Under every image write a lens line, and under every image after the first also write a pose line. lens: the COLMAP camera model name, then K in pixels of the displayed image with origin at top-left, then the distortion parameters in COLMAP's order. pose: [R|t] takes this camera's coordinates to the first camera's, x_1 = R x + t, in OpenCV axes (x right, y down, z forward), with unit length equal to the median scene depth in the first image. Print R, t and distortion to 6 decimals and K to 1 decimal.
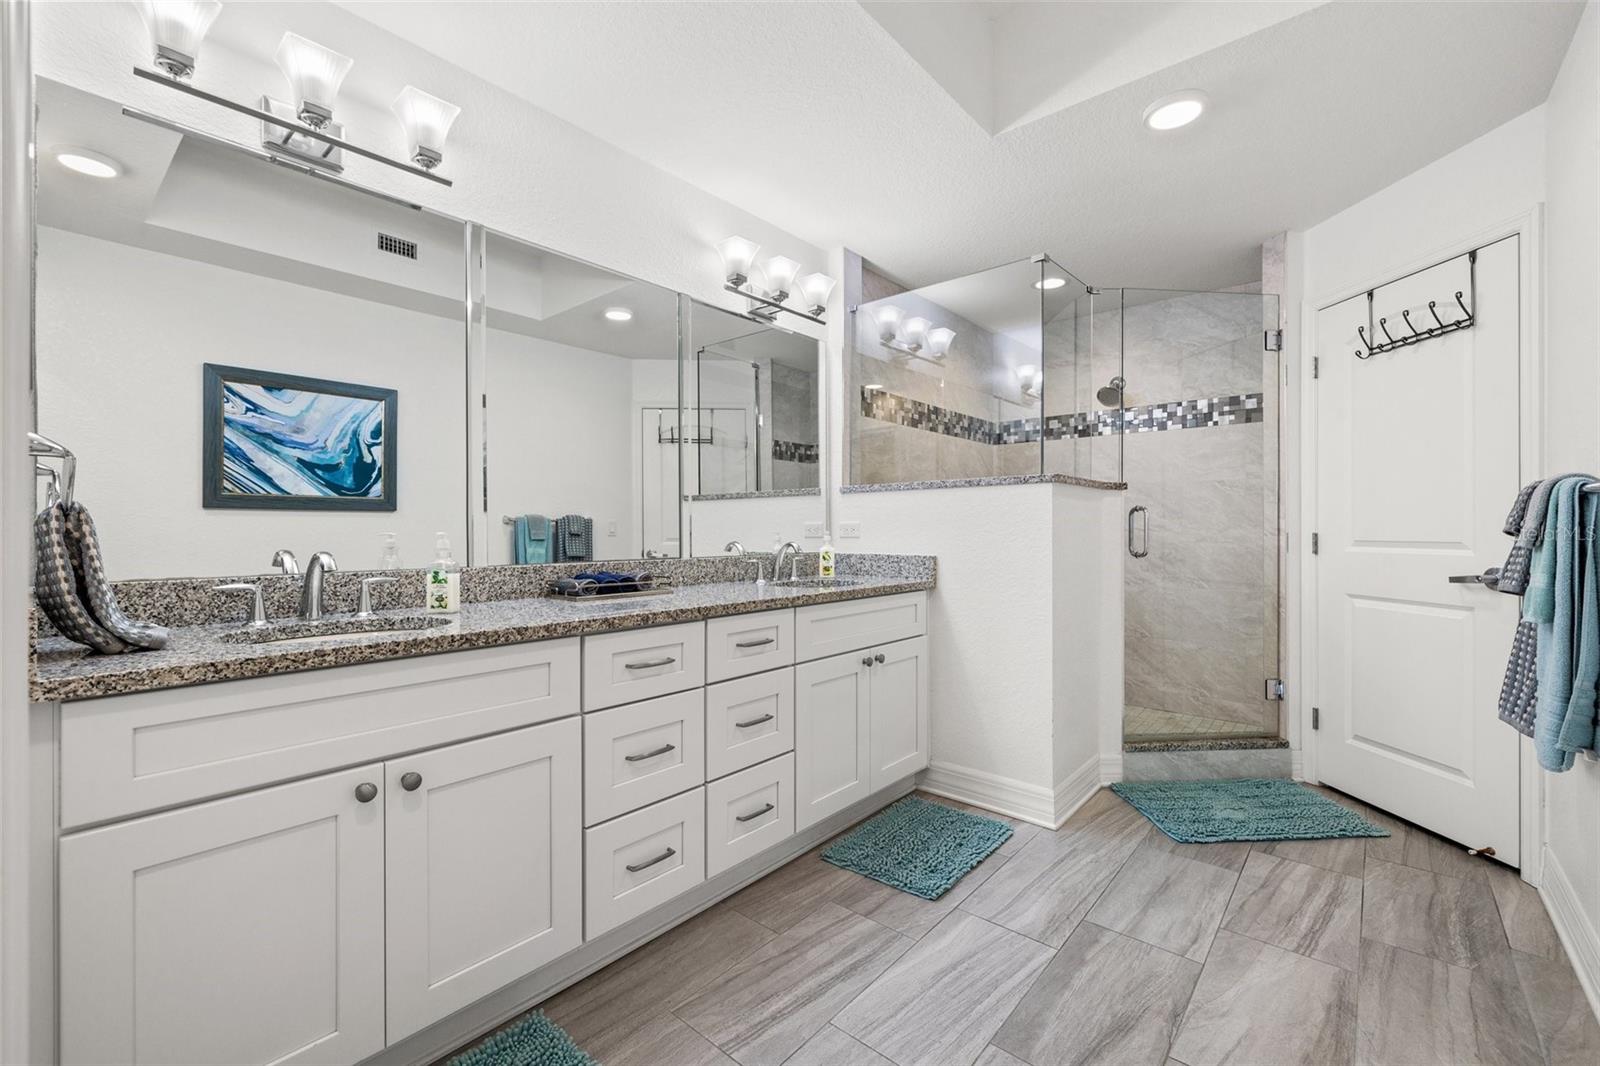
lens RADIAL K [[683.9, 0, 787.1], [0, 683.9, 534.6], [0, 0, 1]] dist [0.001027, 0.000015]
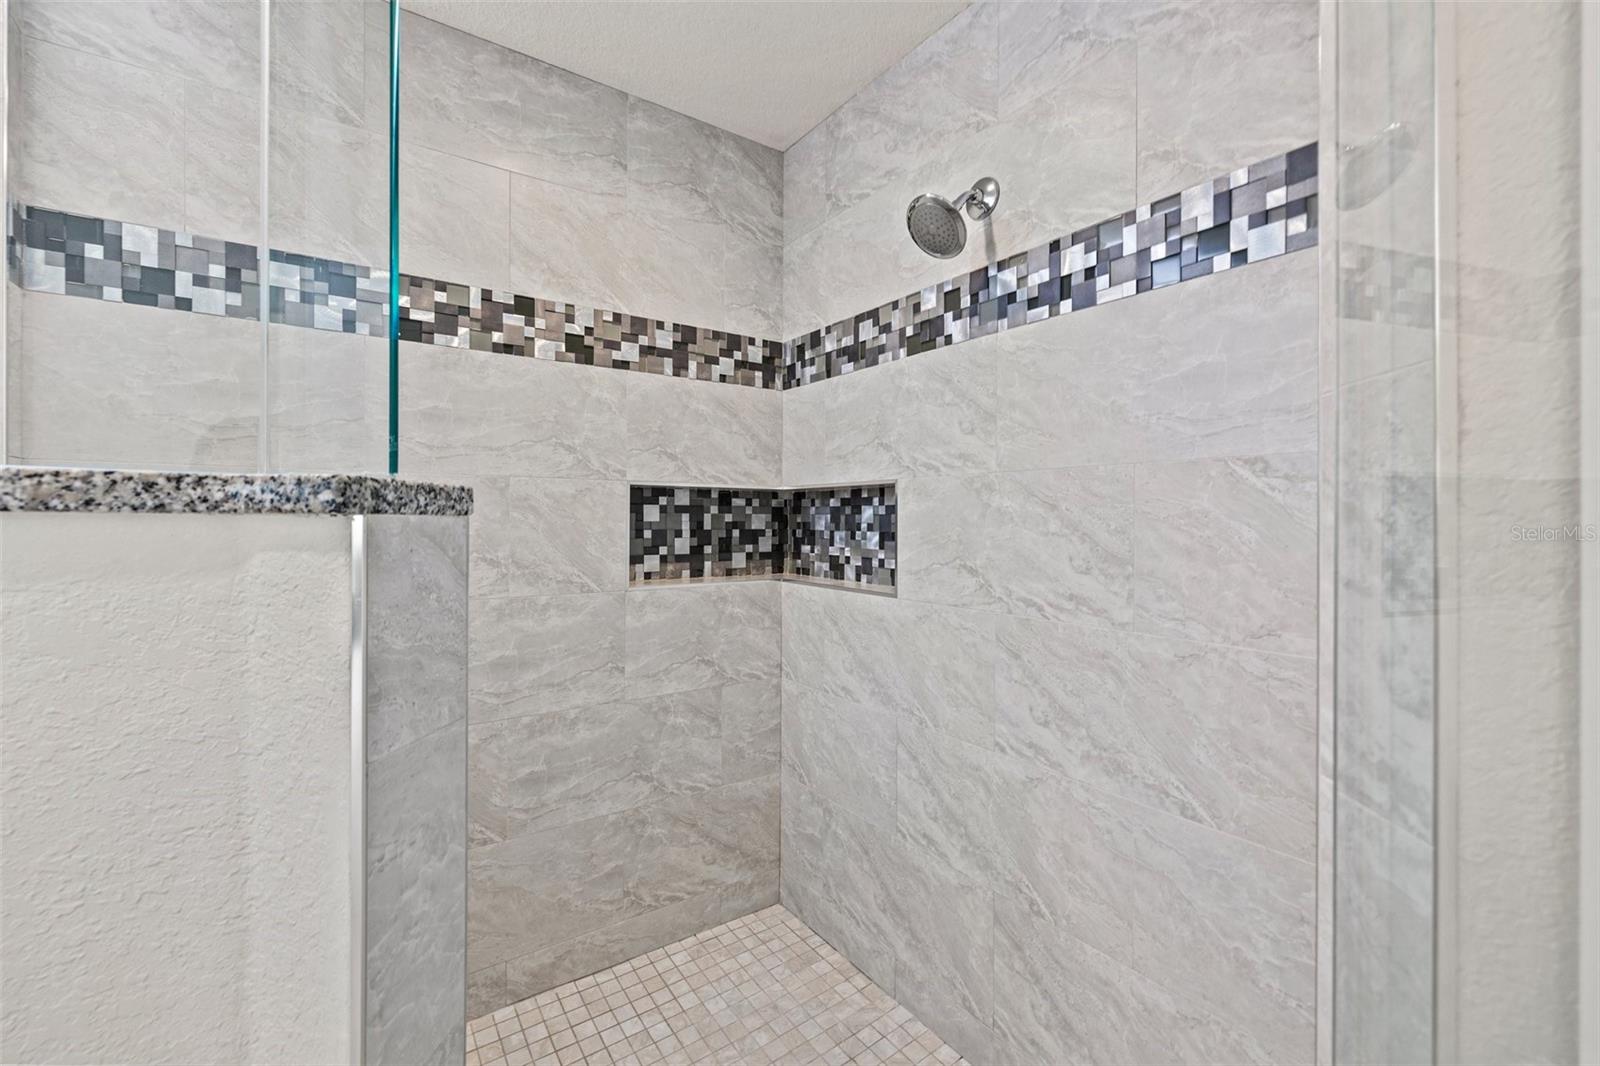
lens RADIAL K [[679.1, 0, 782.9], [0, 679.1, 522.0], [0, 0, 1]] dist [0.000675, 0.000262]
pose [[0.966598, 0.005793, -0.256232, 0.518360], [-0.005797, 0.999983, 0.000739, -0.051197], [0.256231, 0.000771, 0.966615, 0.679984]]
